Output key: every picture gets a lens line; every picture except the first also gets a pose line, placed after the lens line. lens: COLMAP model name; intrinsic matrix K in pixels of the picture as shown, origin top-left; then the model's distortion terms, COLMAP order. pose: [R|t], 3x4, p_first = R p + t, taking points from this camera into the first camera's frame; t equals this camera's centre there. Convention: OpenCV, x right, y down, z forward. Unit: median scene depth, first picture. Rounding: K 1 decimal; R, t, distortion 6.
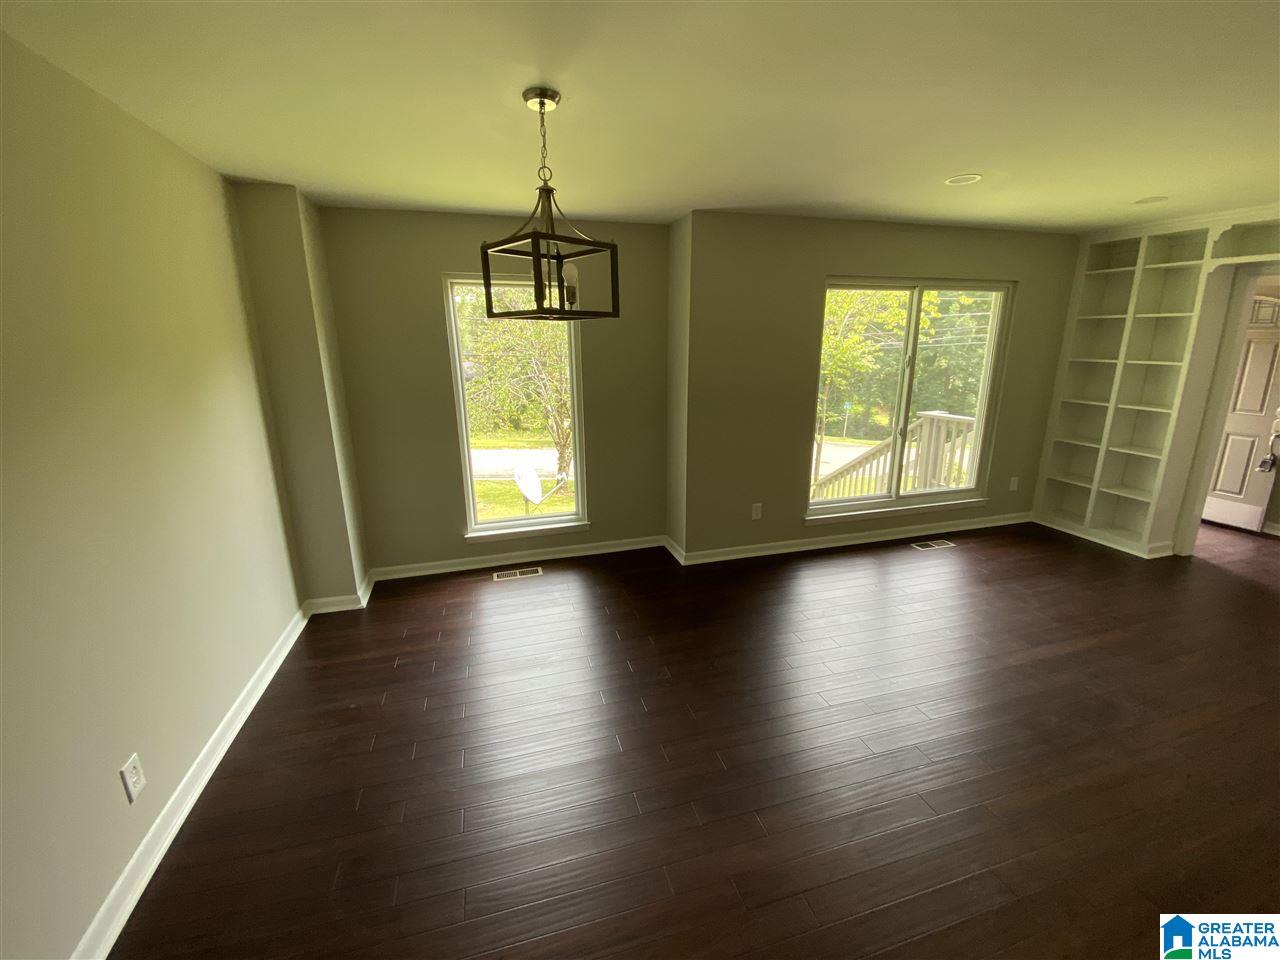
lens RADIAL K [[522.0, 0, 634.5], [0, 522.0, 480.9], [0, 0, 1]] dist [0.020913, -0.019949]
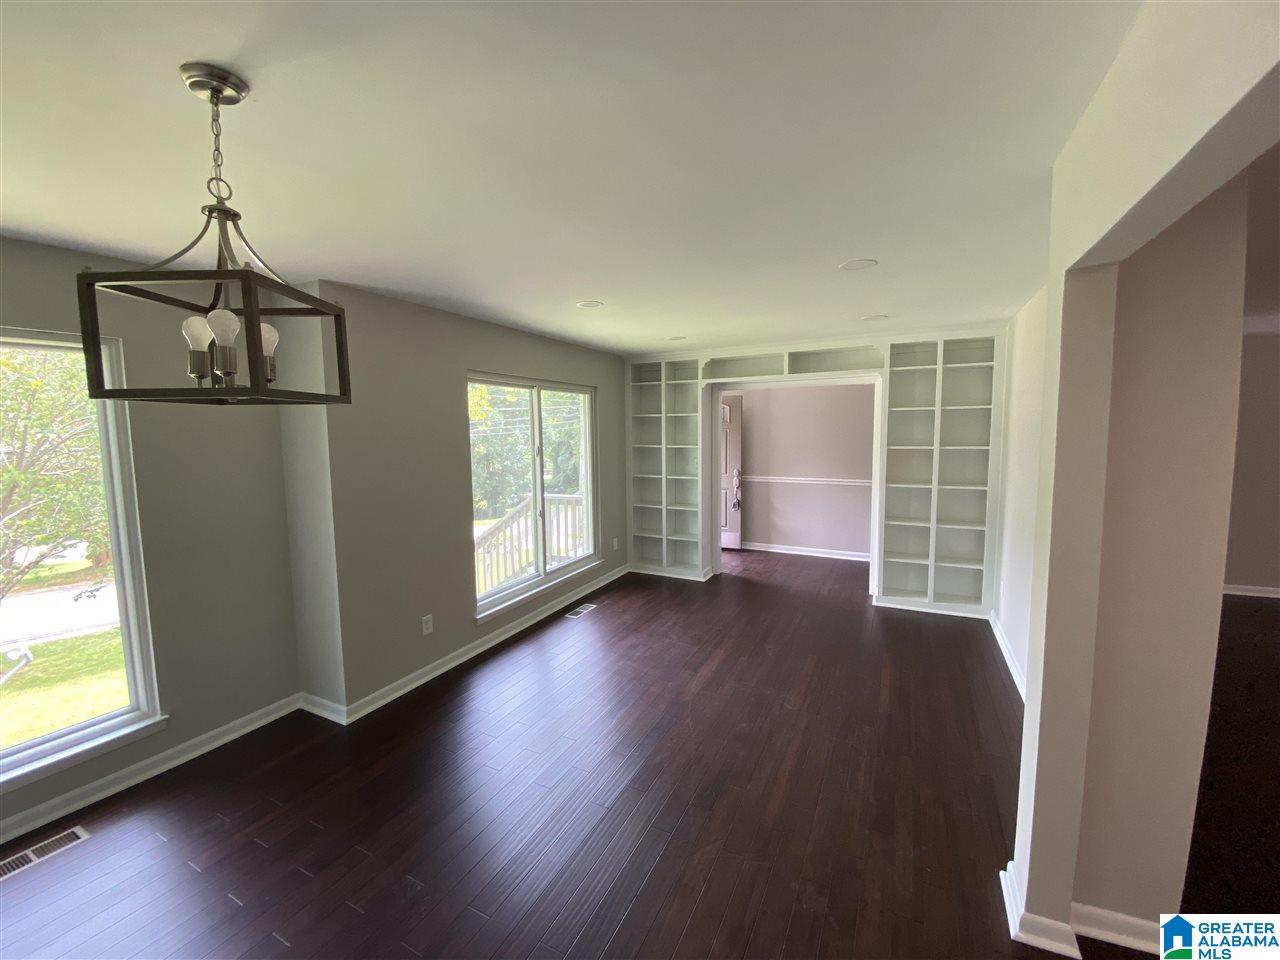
lens RADIAL K [[518.8, 0, 643.2], [0, 518.8, 473.4], [0, 0, 1]] dist [0.020645, -0.019641]
pose [[0.672762, -0.061236, 0.737320, -0.139782], [0.190888, 0.977195, -0.093017, -0.036121], [-0.714809, 0.203324, 0.669109, 0.118890]]
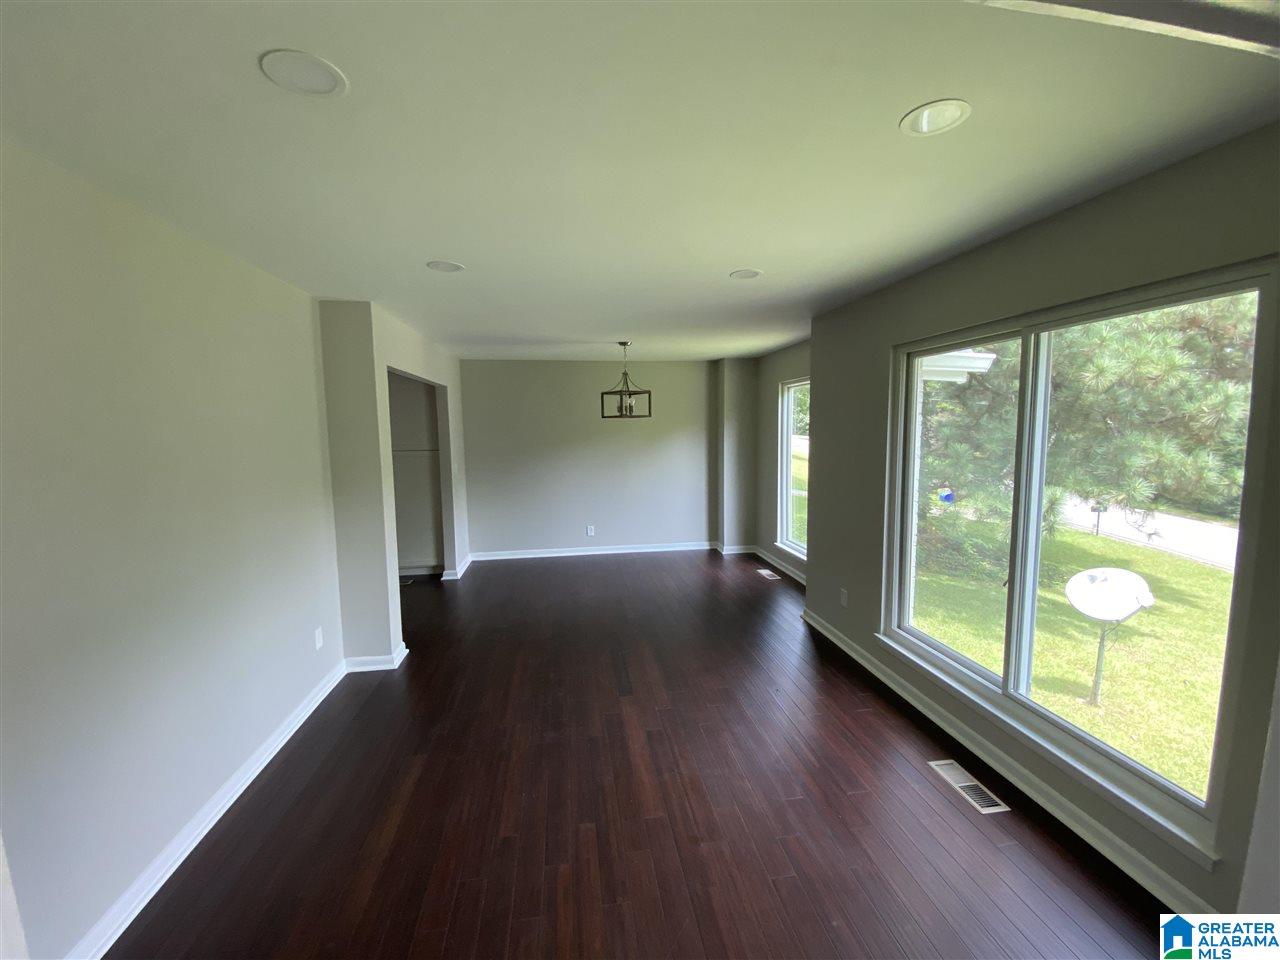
lens RADIAL K [[522.0, 0, 634.5], [0, 522.0, 480.9], [0, 0, 1]] dist [0.020913, -0.019949]
pose [[-0.143683, 0.118048, -0.982558, 1.151203], [-0.221624, 0.963804, 0.148204, -0.193660], [0.964488, 0.239053, -0.112320, 0.671954]]
